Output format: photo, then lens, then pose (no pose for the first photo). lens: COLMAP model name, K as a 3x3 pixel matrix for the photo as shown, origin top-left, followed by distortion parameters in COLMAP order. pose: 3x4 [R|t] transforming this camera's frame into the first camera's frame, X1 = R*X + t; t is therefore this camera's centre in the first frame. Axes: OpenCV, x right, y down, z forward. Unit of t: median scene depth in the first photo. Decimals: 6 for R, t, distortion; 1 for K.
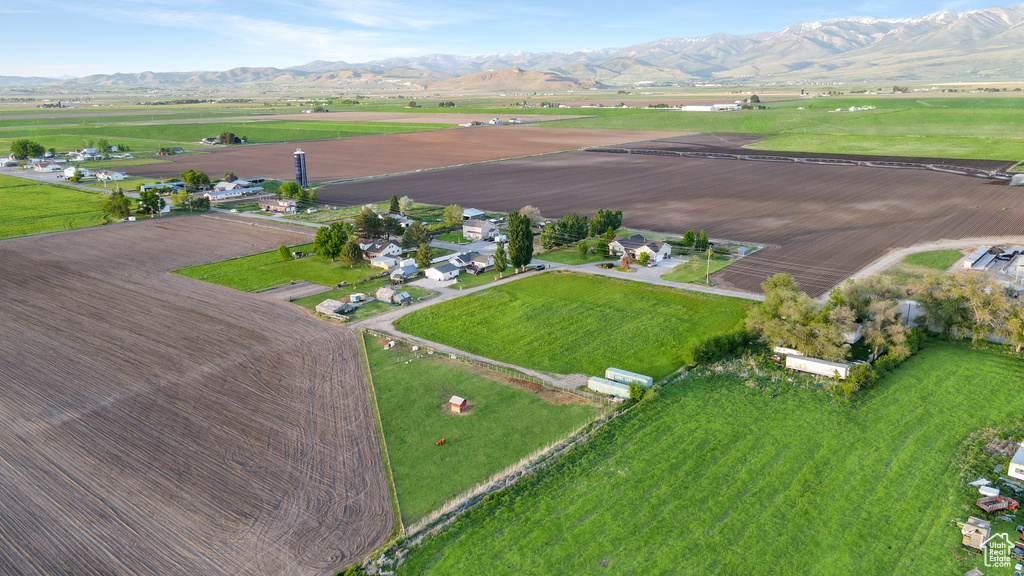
lens RADIAL K [[751.1, 0, 510.3], [0, 751.1, 286.8], [0, 0, 1]] dist [0.003369, 0.026380]
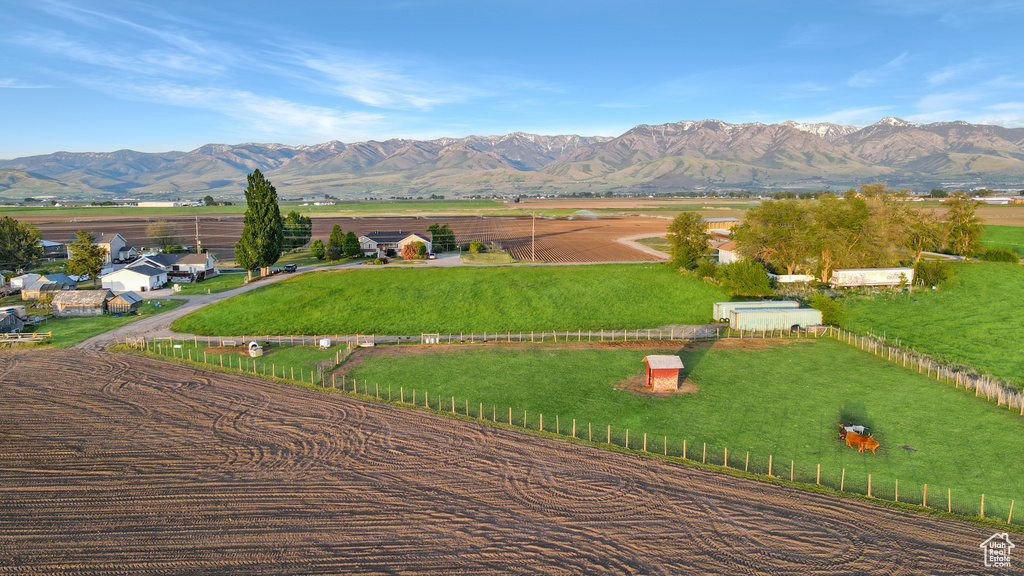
lens RADIAL K [[751.1, 0, 507.6], [0, 751.1, 289.5], [0, 0, 1]] dist [0.003369, 0.026380]
pose [[0.747761, -0.072954, 0.659947, -0.157207], [0.171259, 0.981505, -0.085546, 0.050134], [-0.641501, 0.176989, 0.746426, 0.277833]]
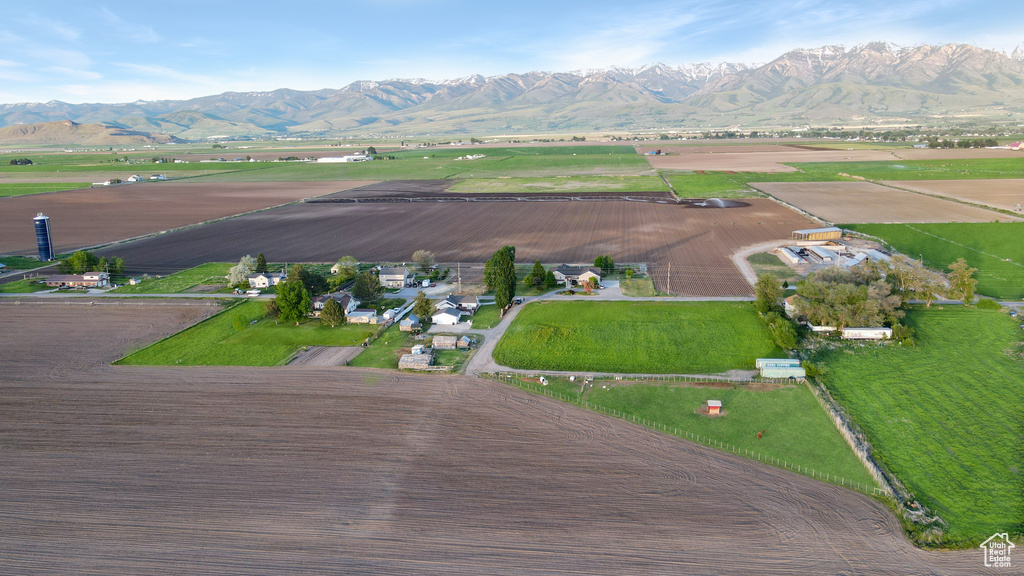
lens RADIAL K [[751.1, 0, 508.6], [0, 751.1, 288.9], [0, 0, 1]] dist [0.003369, 0.026380]
pose [[0.854215, -0.111220, 0.507884, -0.331677], [0.144135, 0.989222, -0.025796, -0.011731], [-0.499541, 0.095239, 0.861039, 0.068633]]
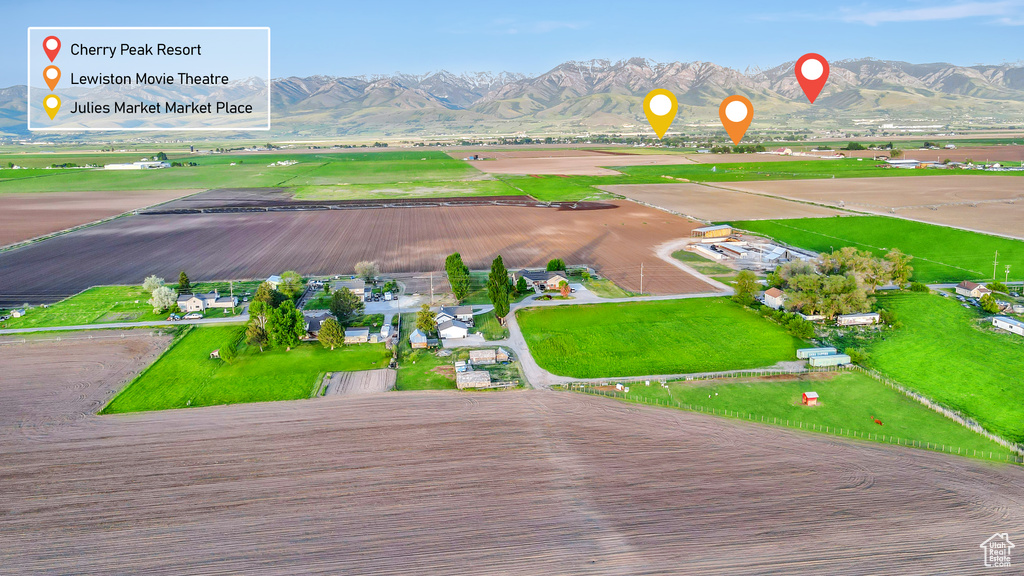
lens RADIAL K [[751.1, 0, 508.6], [0, 751.1, 289.9], [0, 0, 1]] dist [0.003369, 0.026380]
pose [[0.678194, -0.148107, 0.719804, -0.450624], [0.197975, 0.980090, 0.015133, -0.043621], [-0.707714, 0.132240, 0.694013, 0.192960]]
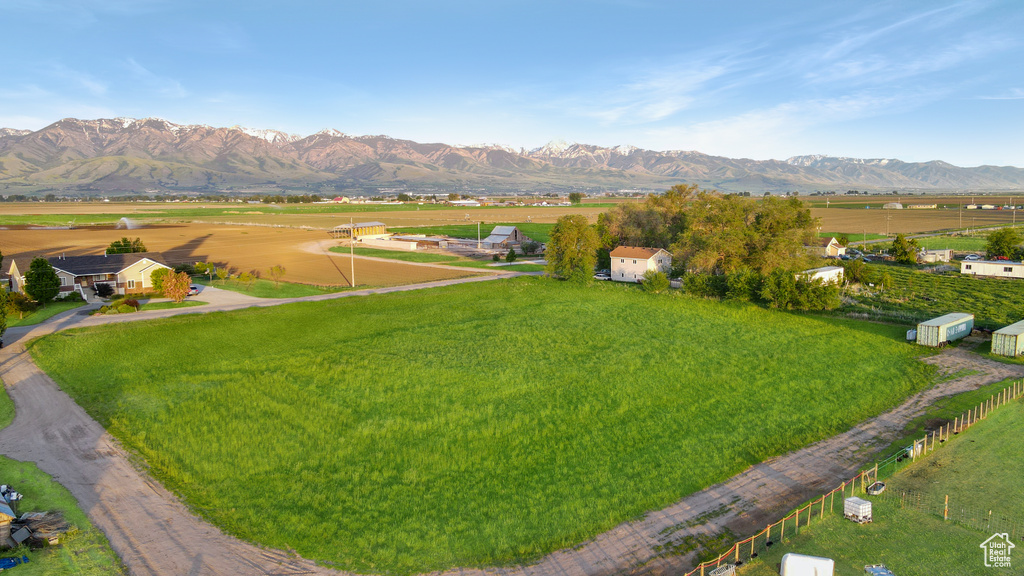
lens RADIAL K [[751.1, 0, 510.8], [0, 751.1, 284.7], [0, 0, 1]] dist [0.003369, 0.026380]
pose [[0.144963, -0.102952, 0.984066, -0.165409], [0.265561, 0.962128, 0.061537, -0.005387], [-0.953133, 0.252409, 0.166813, 0.479485]]
